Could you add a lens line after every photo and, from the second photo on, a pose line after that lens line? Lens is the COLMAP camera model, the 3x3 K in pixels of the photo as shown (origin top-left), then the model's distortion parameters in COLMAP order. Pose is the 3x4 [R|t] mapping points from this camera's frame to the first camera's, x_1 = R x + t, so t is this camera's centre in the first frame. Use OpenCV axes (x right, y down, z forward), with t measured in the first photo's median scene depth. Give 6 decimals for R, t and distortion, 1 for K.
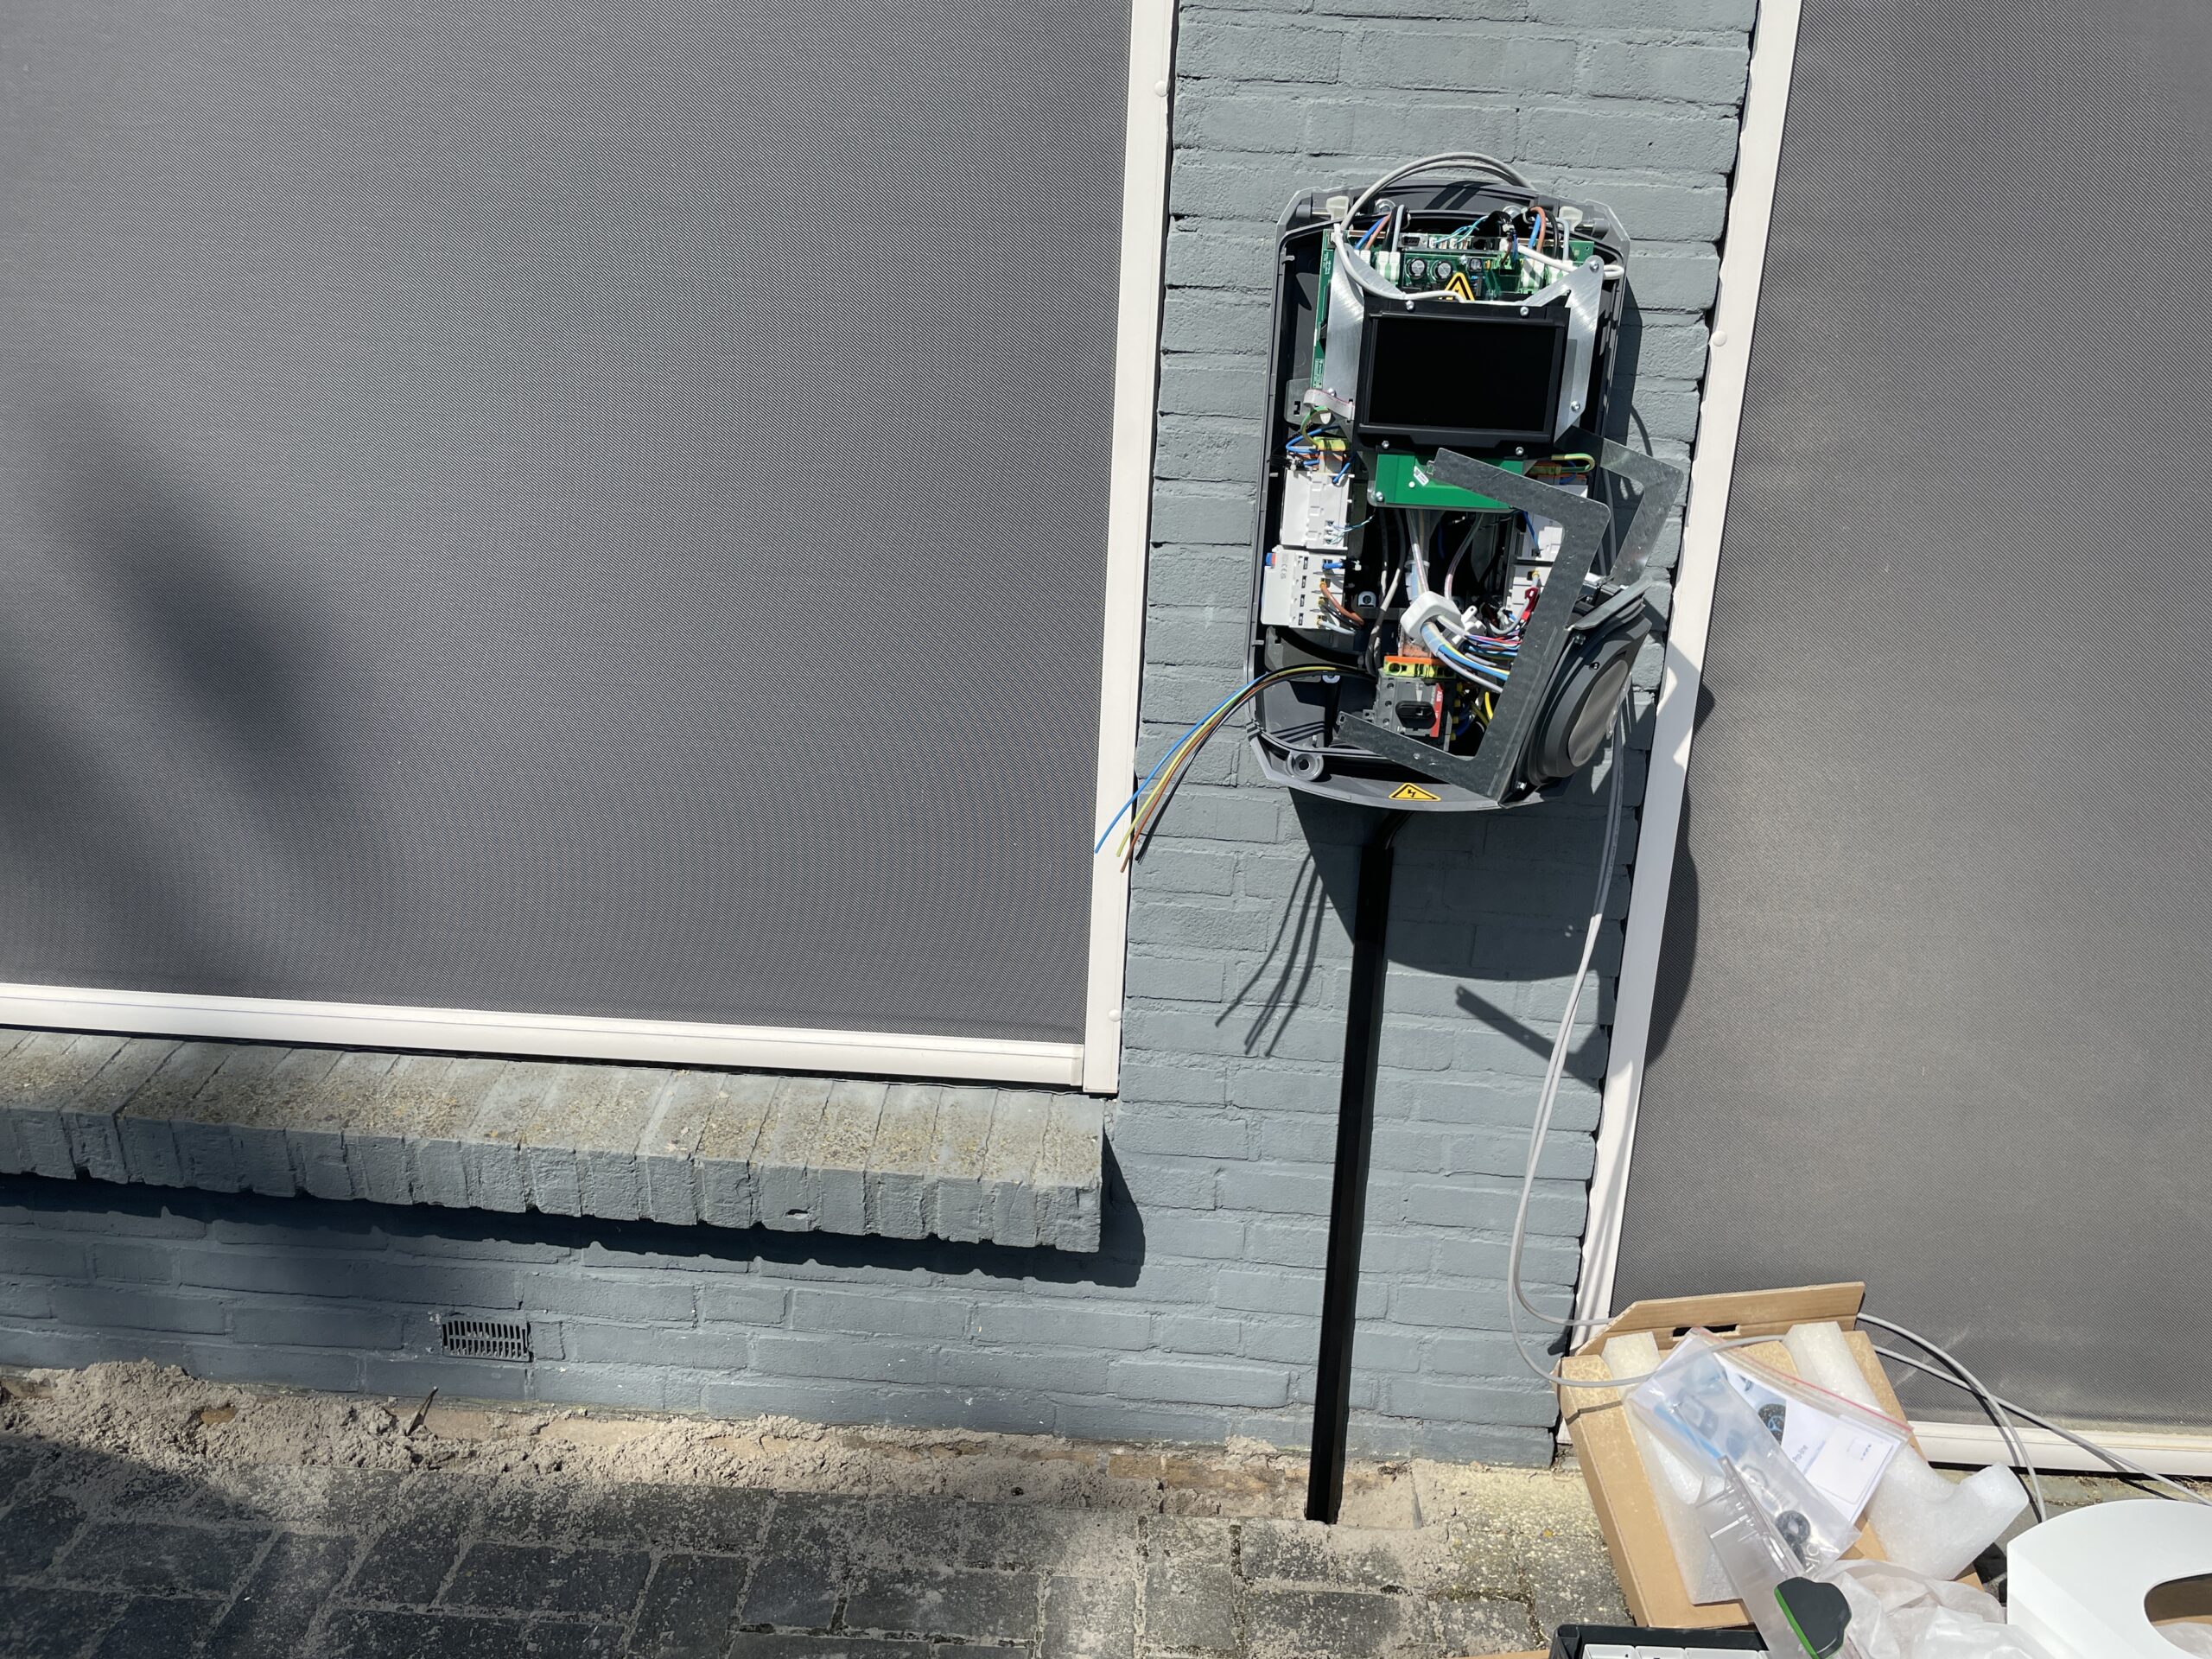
lens RADIAL K [[1678.5, 0, 1106.6], [0, 1678.5, 826.9], [0, 0, 1]] dist [0.078939, -0.113150]
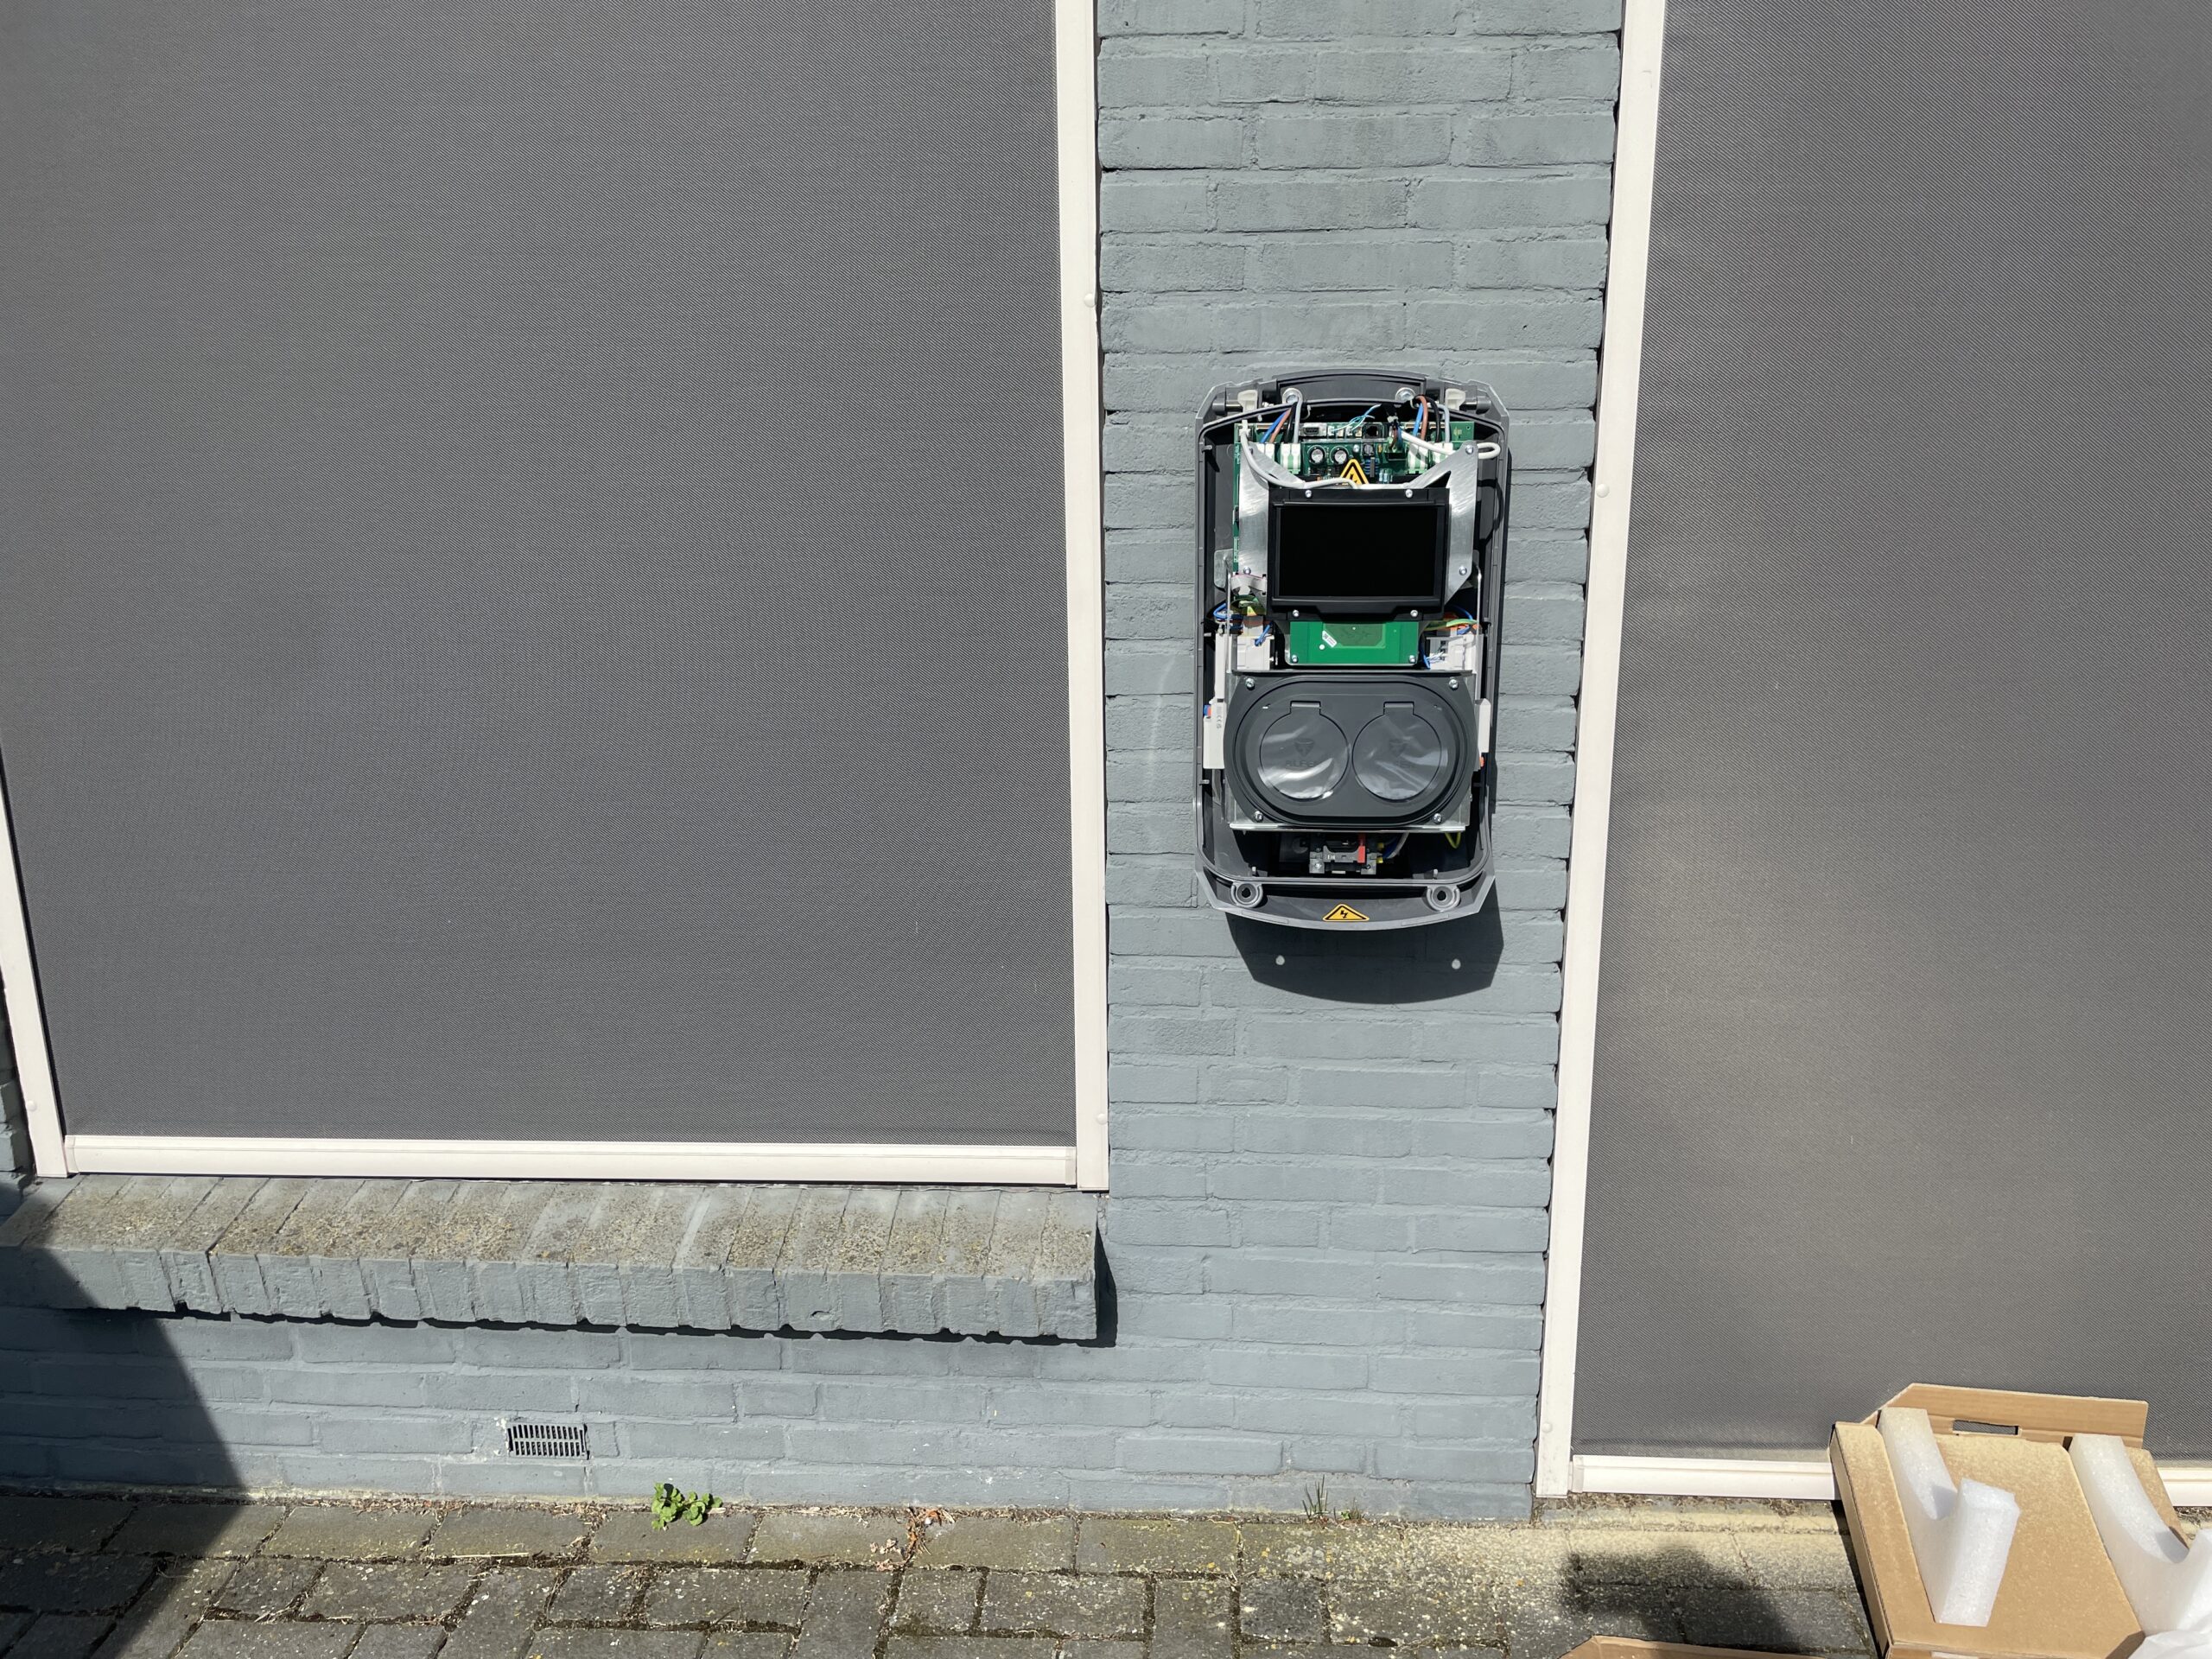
lens RADIAL K [[1678.5, 0, 1110.3], [0, 1678.5, 834.0], [0, 0, 1]] dist [0.078939, -0.113150]
pose [[0.998228, -0.051540, -0.029748, 0.054141], [0.050719, 0.998328, -0.027716, -0.043677], [0.031127, 0.026158, 0.999173, -0.101764]]
